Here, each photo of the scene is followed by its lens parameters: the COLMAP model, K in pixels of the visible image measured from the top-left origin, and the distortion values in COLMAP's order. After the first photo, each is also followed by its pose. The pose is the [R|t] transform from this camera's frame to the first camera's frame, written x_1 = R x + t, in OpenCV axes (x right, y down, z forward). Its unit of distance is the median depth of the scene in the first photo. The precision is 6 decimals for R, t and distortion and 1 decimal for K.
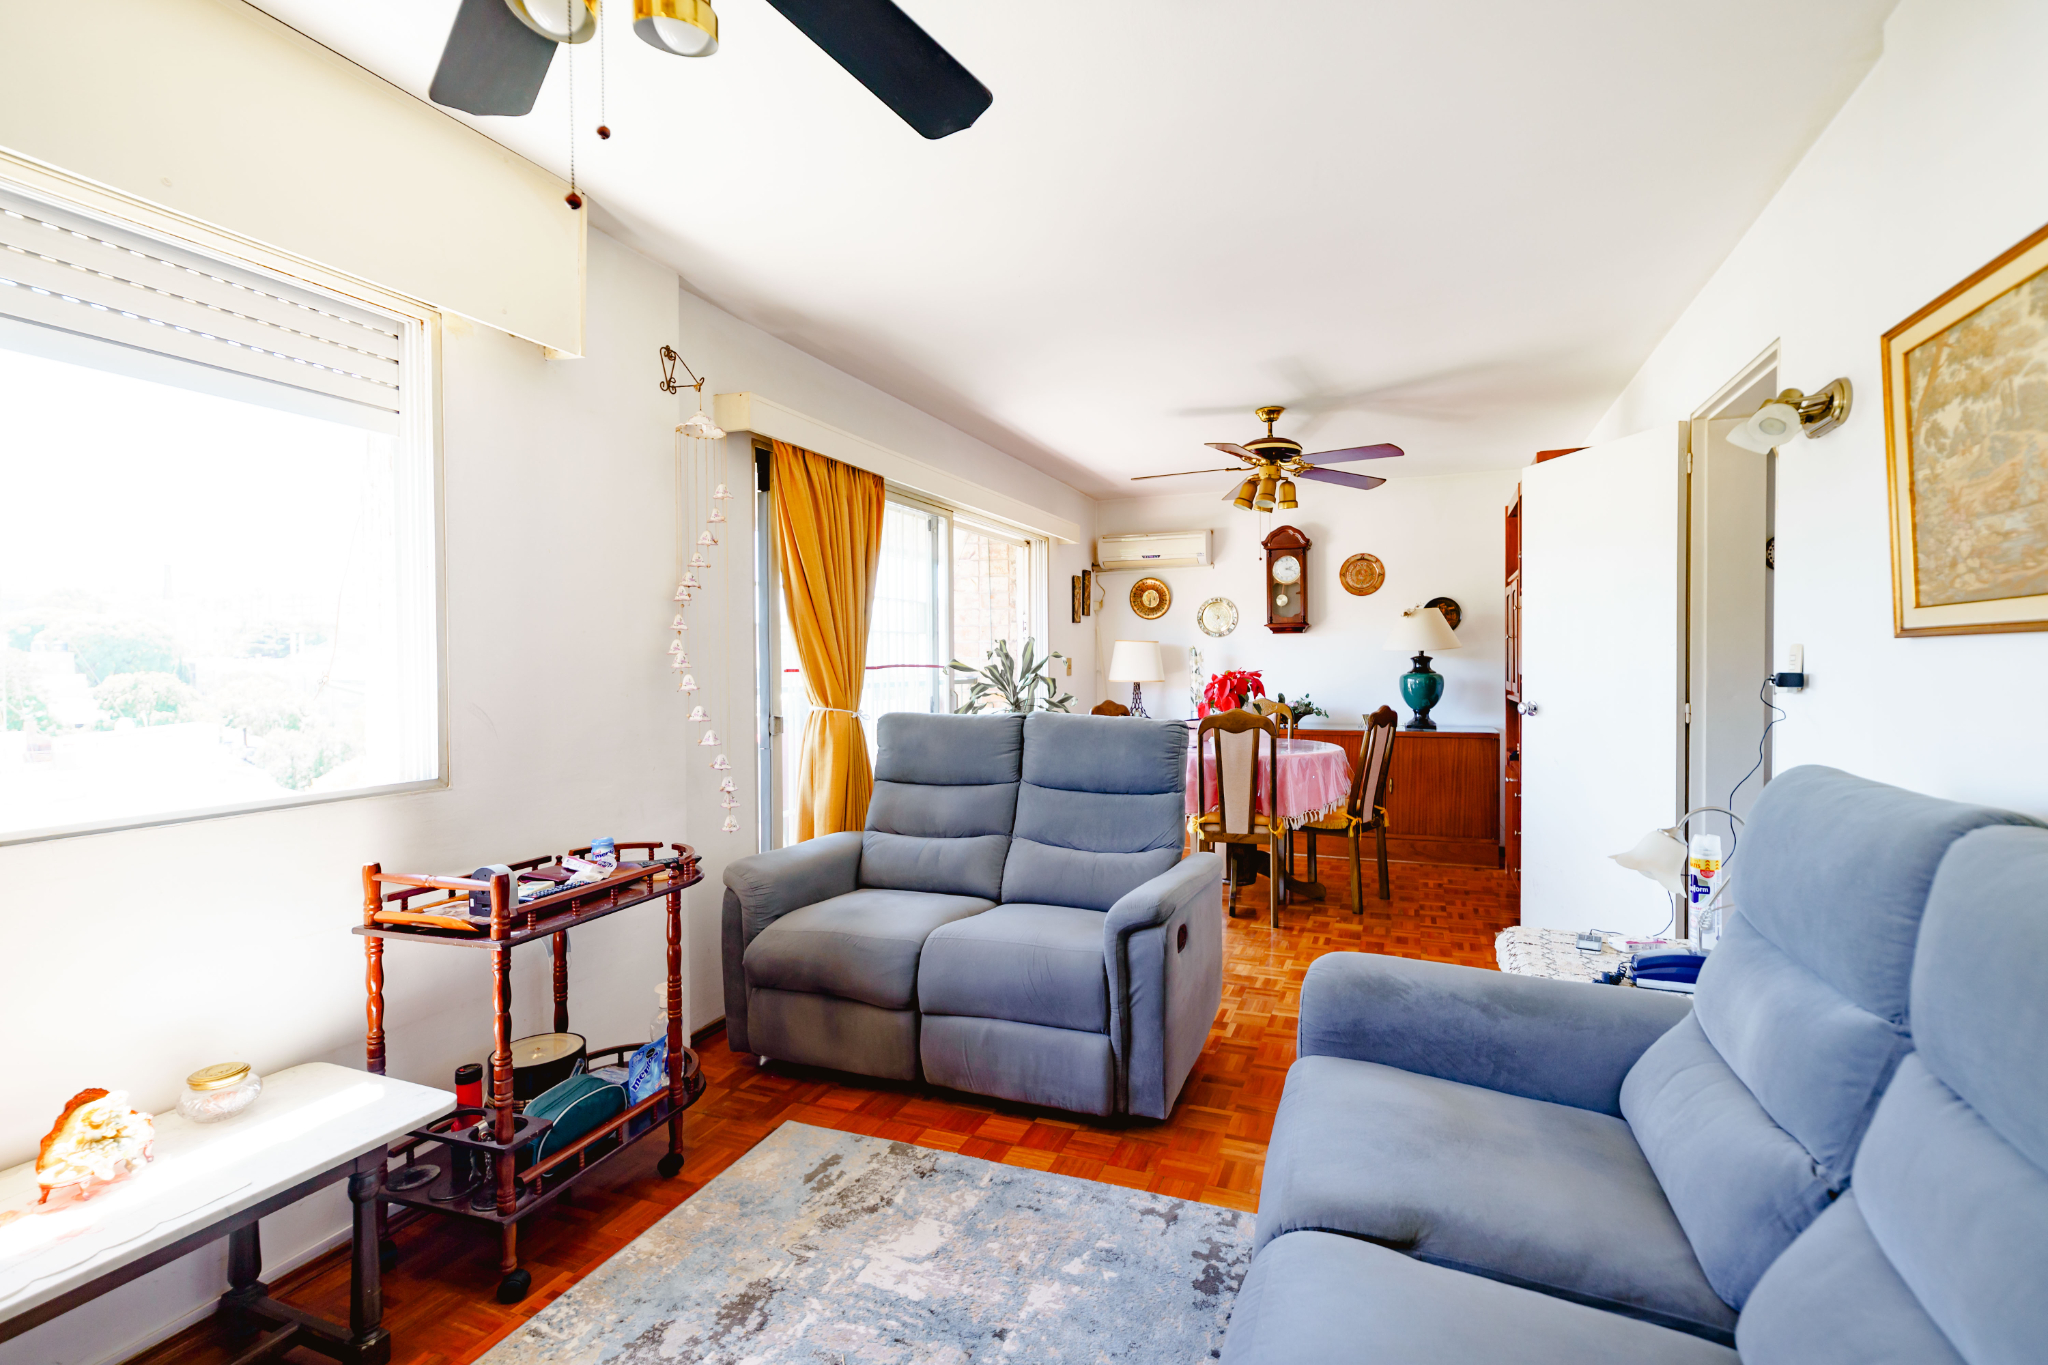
lens RADIAL K [[898.8, 0, 1026.4], [0, 898.8, 687.1], [0, 0, 1]] dist [0.002775, 0.000120]
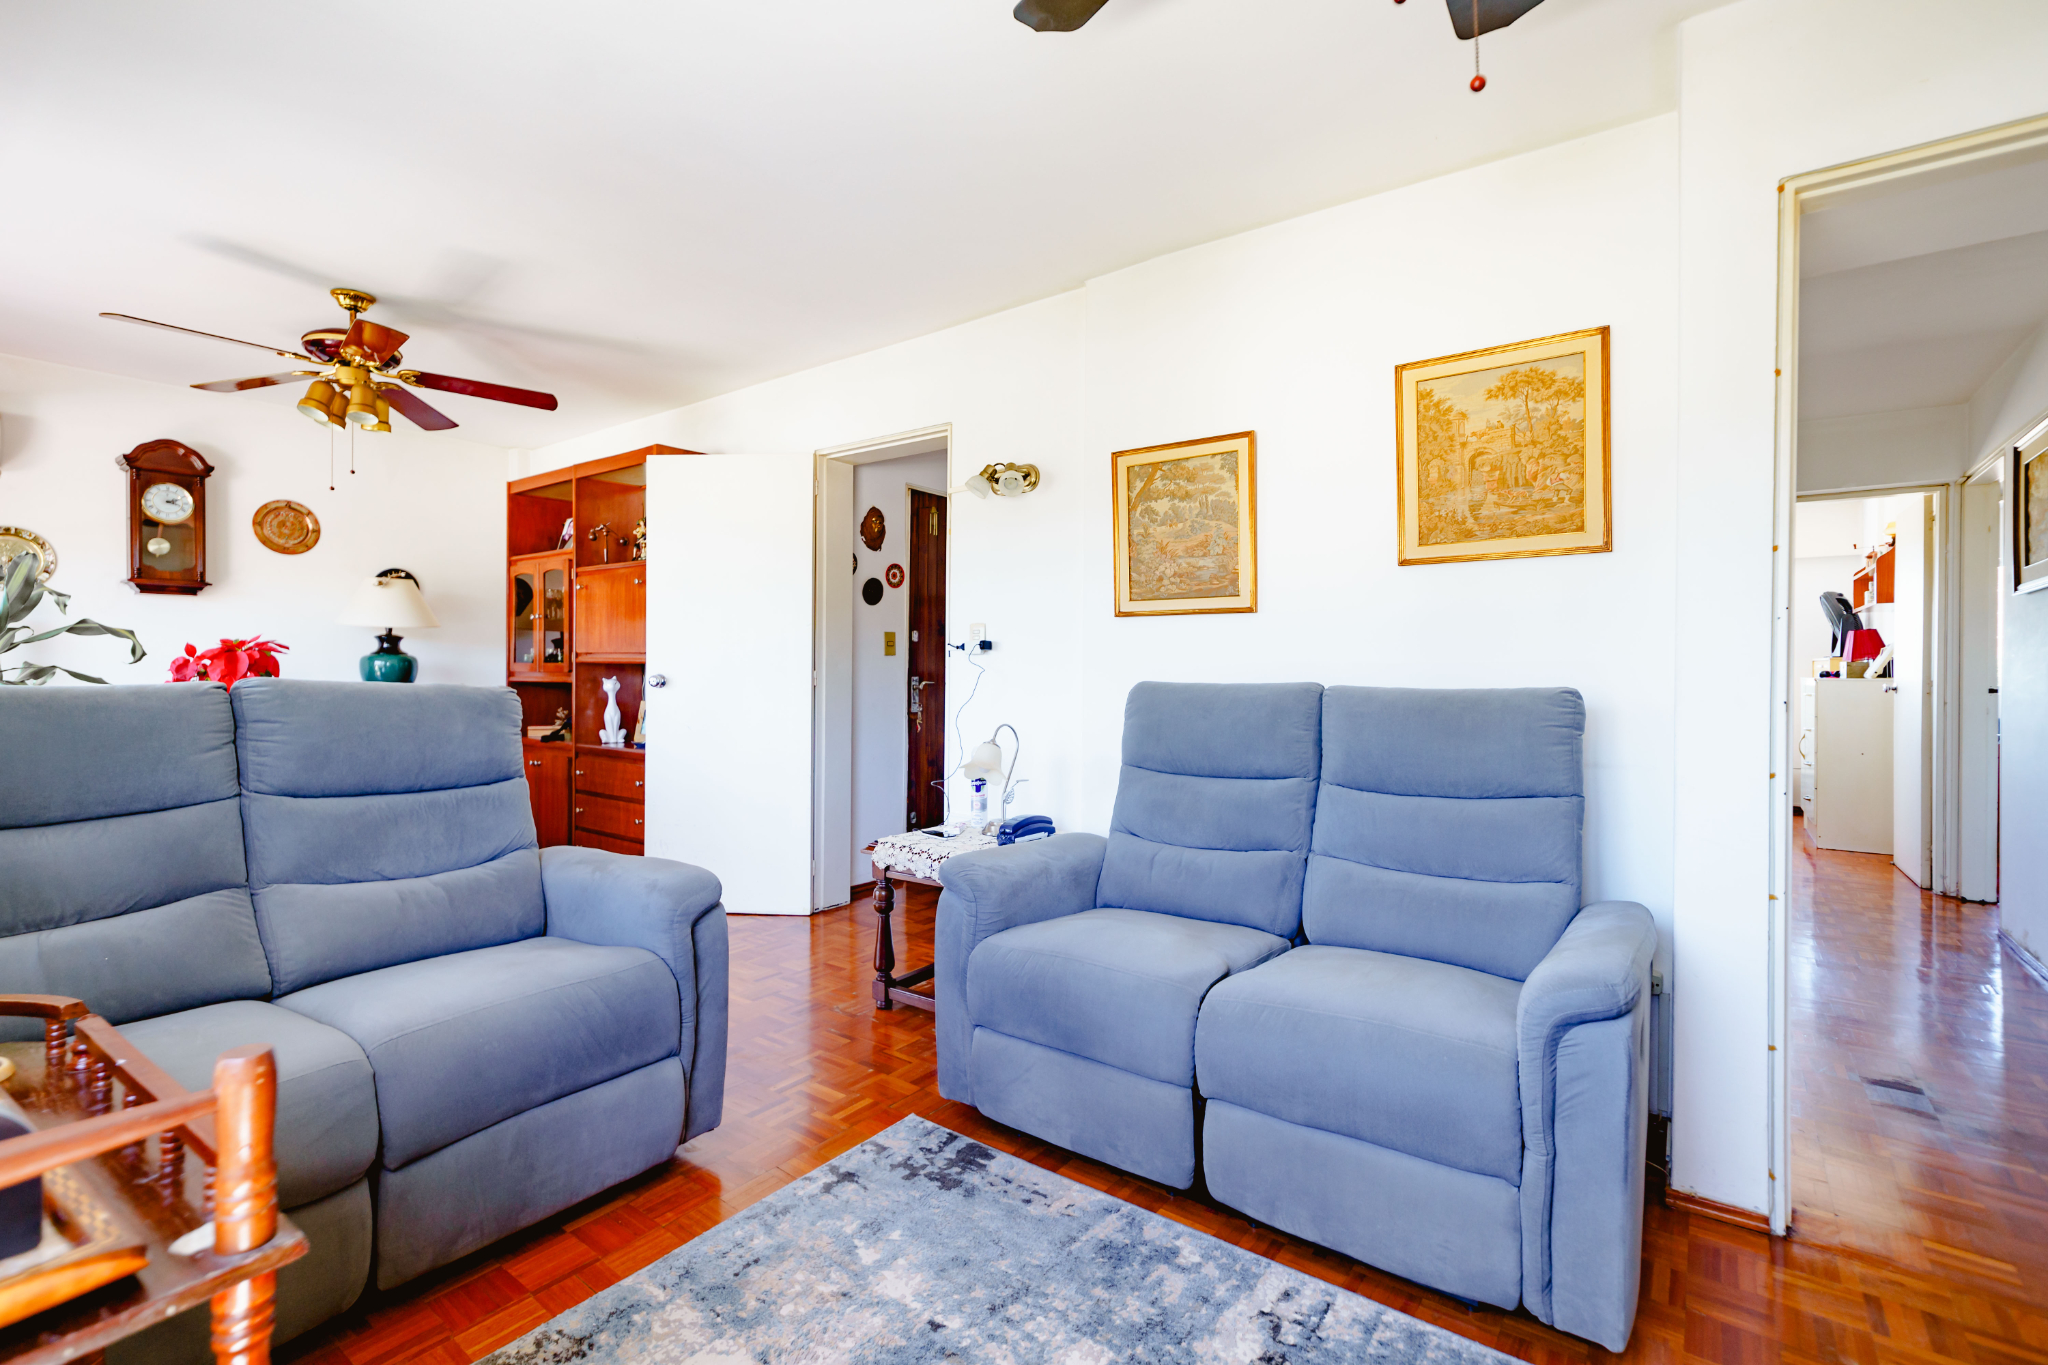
lens RADIAL K [[935.6, 0, 1024.0], [0, 935.6, 681.4], [0, 0, 1]] dist [0.000919, 0.000012]
pose [[0.251140, -0.000123, 0.967951, -0.663254], [0.016619, 0.999853, -0.004185, 0.058426], [-0.967808, 0.017138, 0.251106, 0.485764]]
